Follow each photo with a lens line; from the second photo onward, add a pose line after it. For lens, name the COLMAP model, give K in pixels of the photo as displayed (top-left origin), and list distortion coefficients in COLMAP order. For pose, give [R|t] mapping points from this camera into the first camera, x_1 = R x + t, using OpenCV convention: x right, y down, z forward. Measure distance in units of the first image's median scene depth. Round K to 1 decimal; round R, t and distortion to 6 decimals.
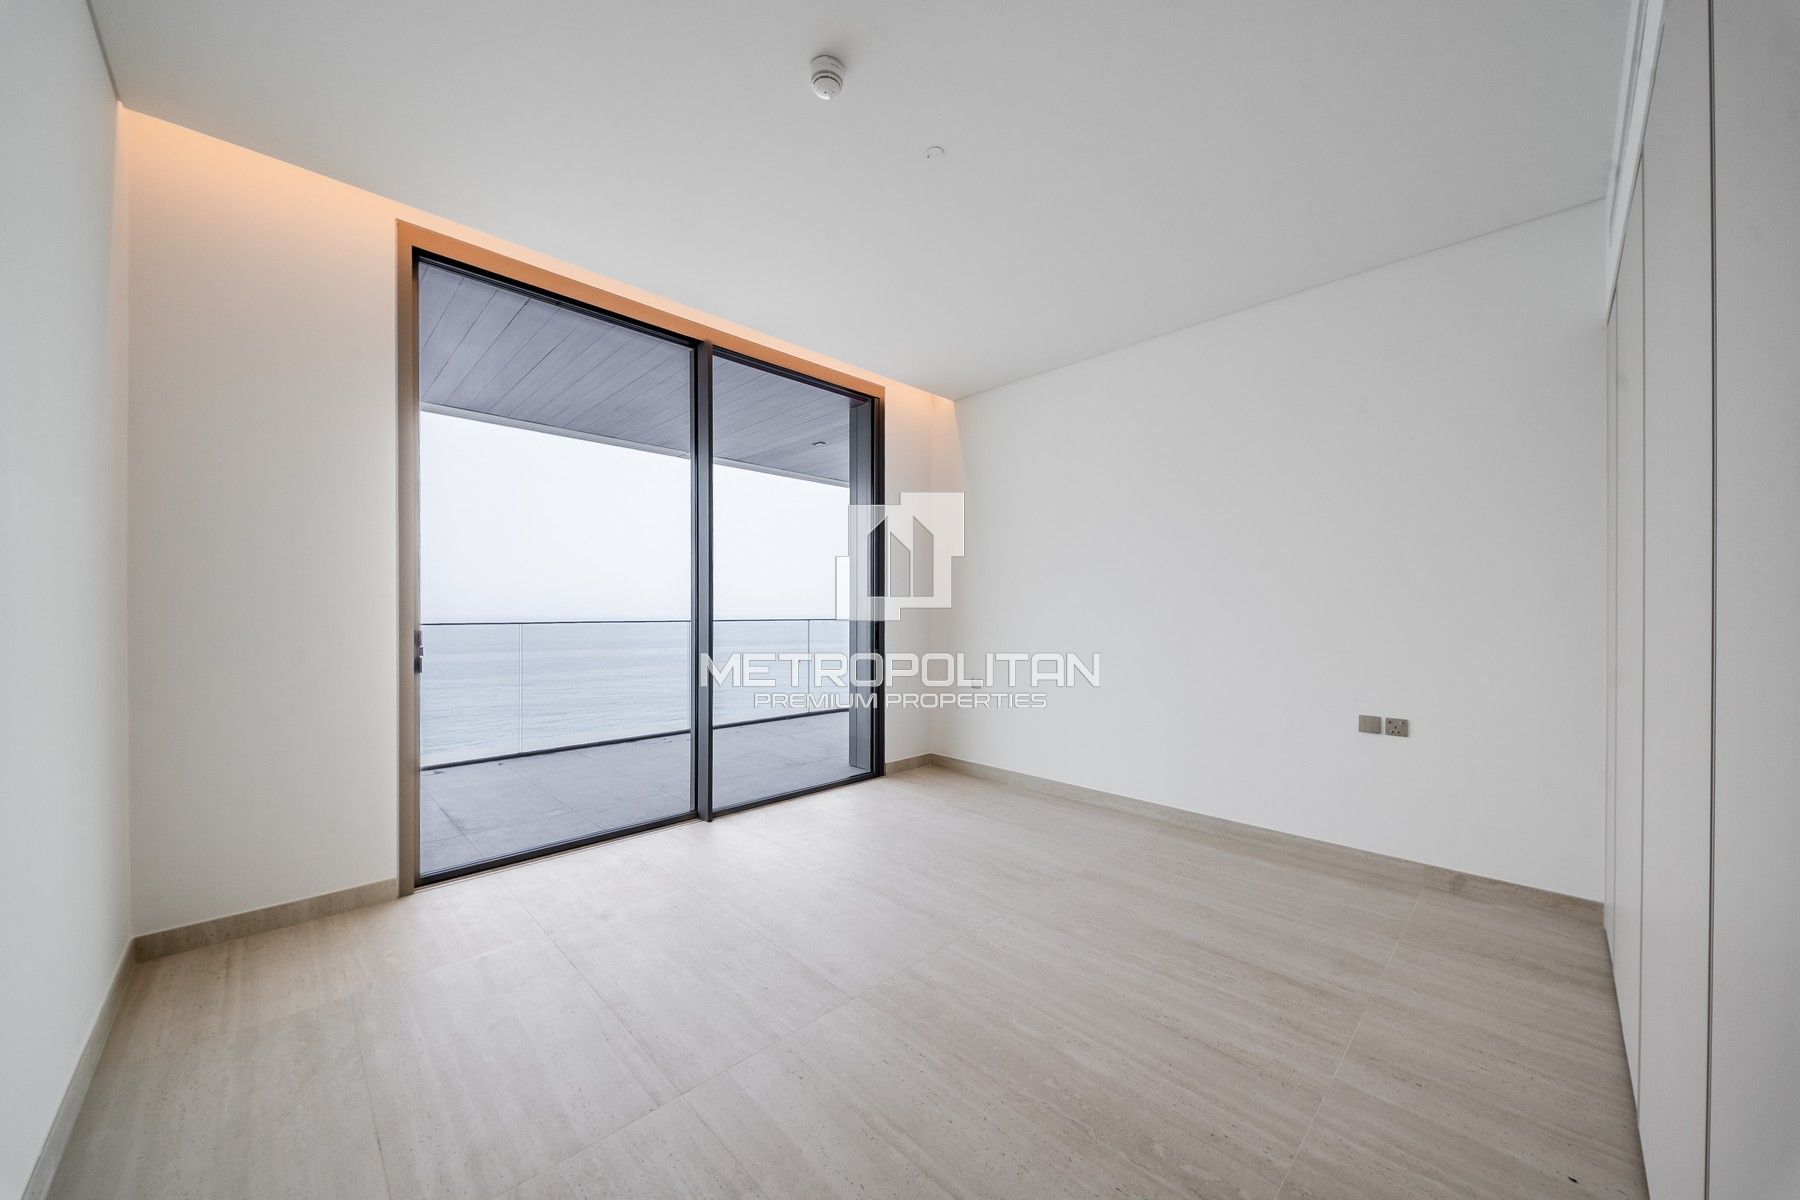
lens RADIAL K [[639.8, 0, 891.1], [0, 639.8, 616.4], [0, 0, 1]] dist [0.000191, -0.000016]
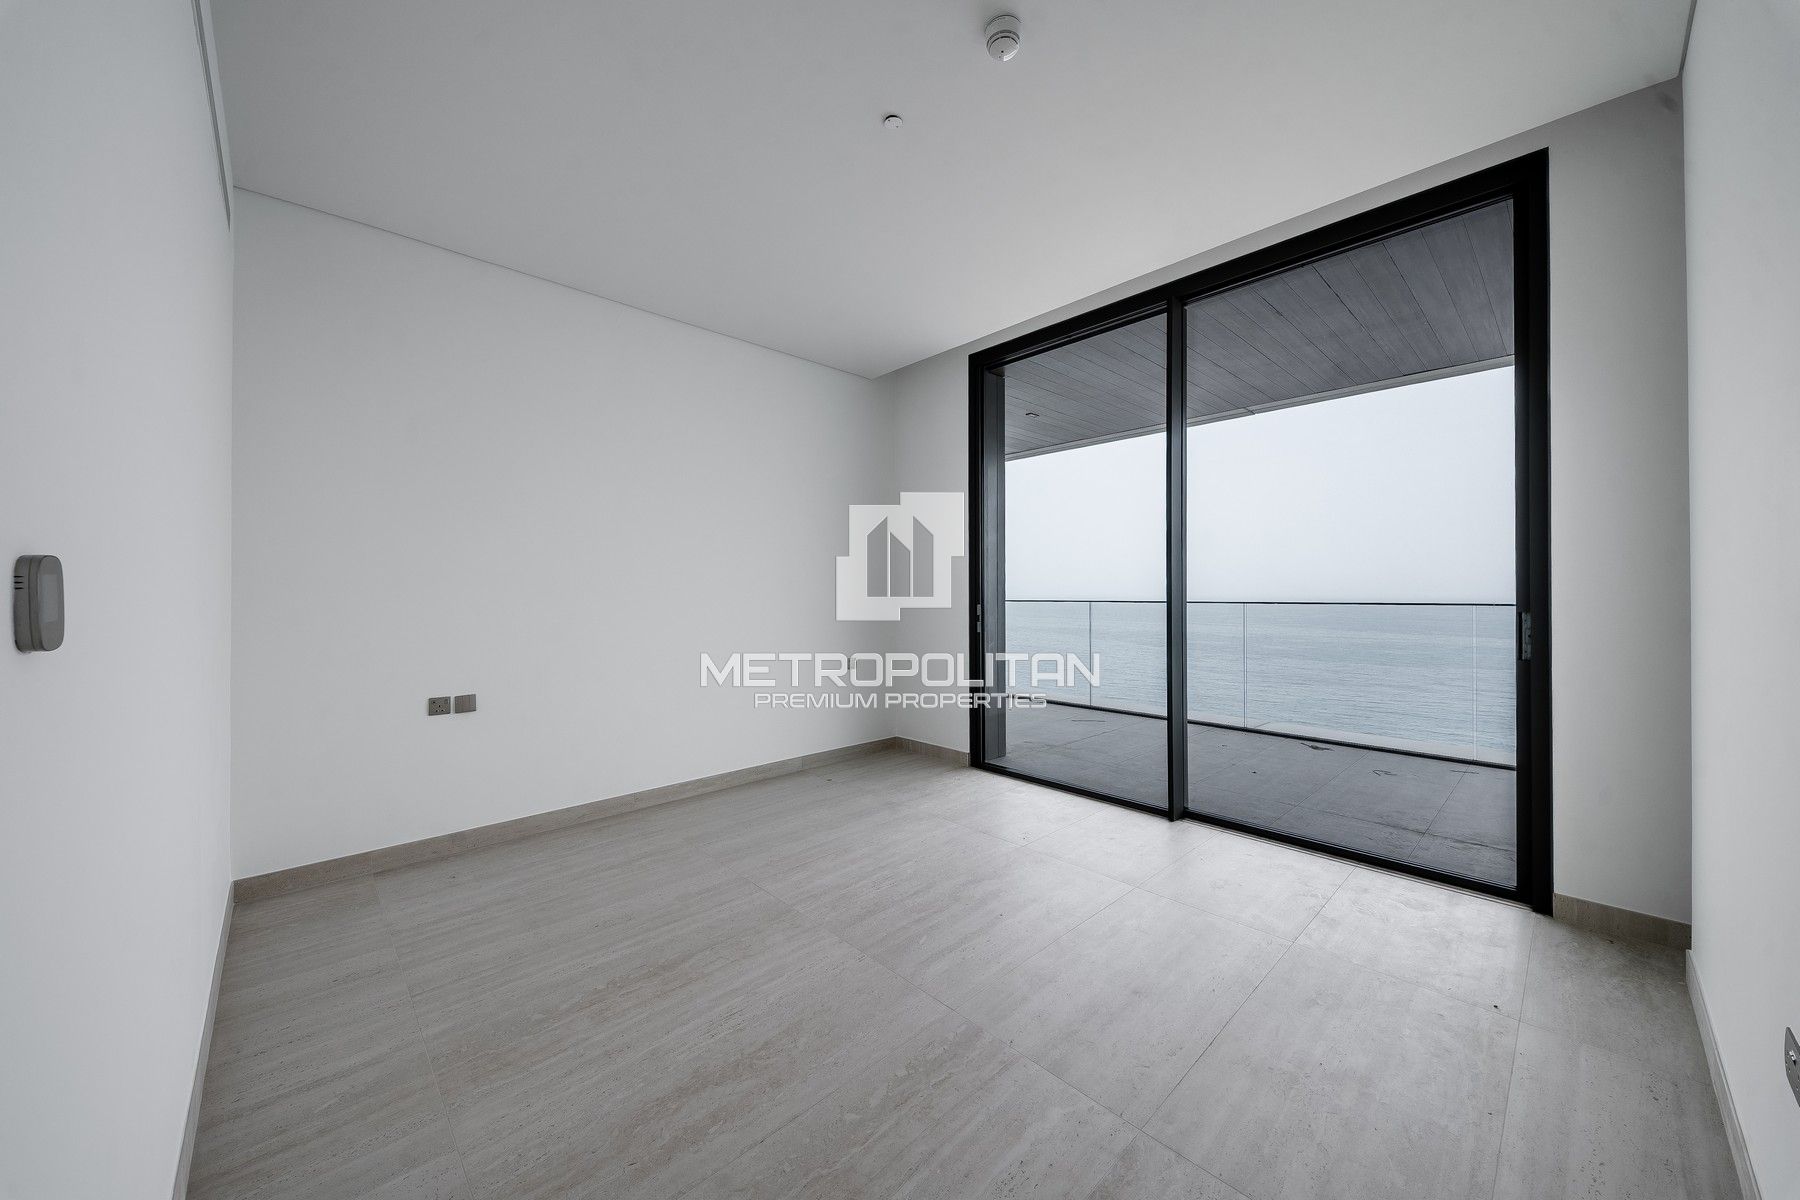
lens RADIAL K [[627.8, 0, 900.0], [0, 627.8, 600.0], [0, 0, 1]] dist [0.012886, -0.000075]
pose [[-0.040224, 0.004163, -0.999182, 0.758980], [0.001293, 0.999991, 0.004115, -0.001148], [0.999190, -0.001127, -0.040229, 0.768460]]
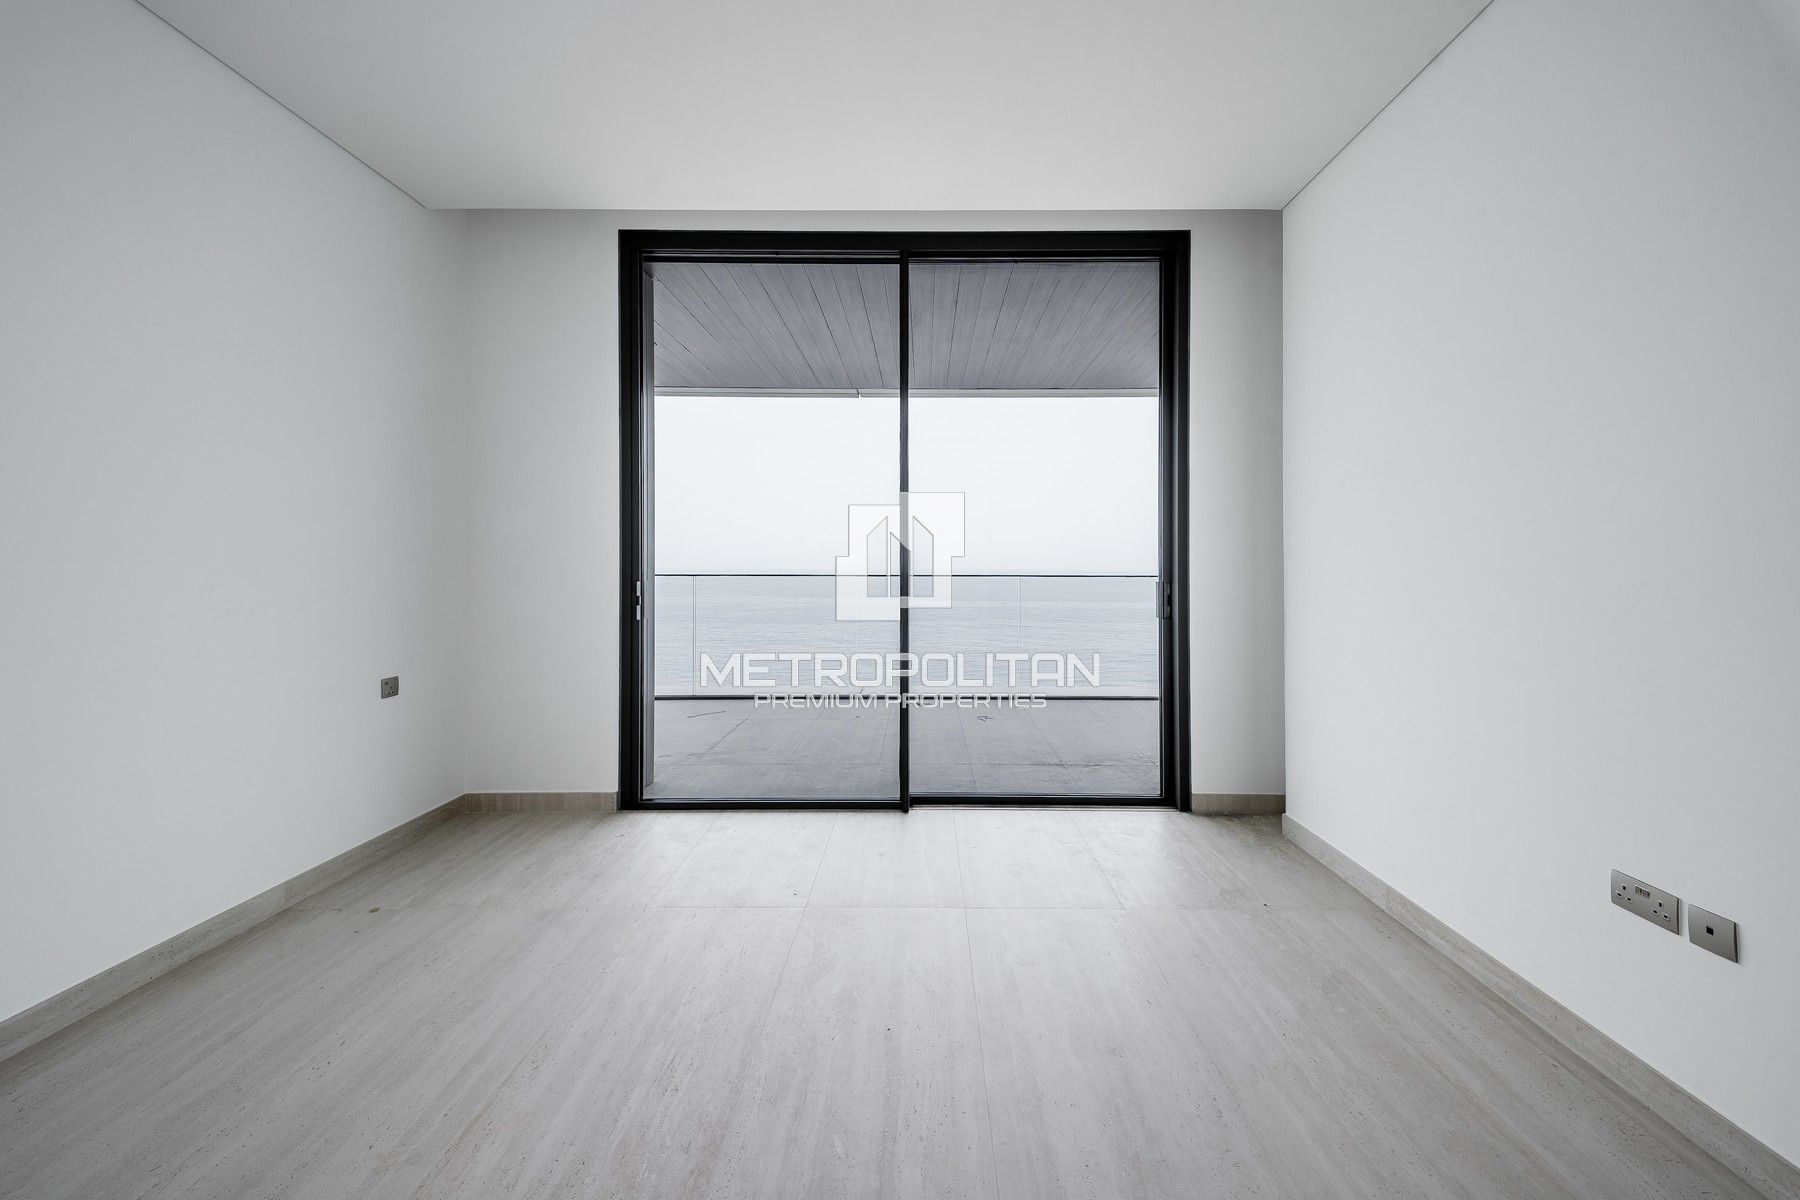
lens RADIAL K [[634.4, 0, 899.8], [0, 634.4, 567.7], [0, 0, 1]] dist [0.031385, -0.000048]
pose [[0.691735, -0.003614, -0.722142, 0.392719], [0.001943, 0.999993, -0.003143, -0.002688], [0.722149, 0.000771, 0.691738, 0.488666]]
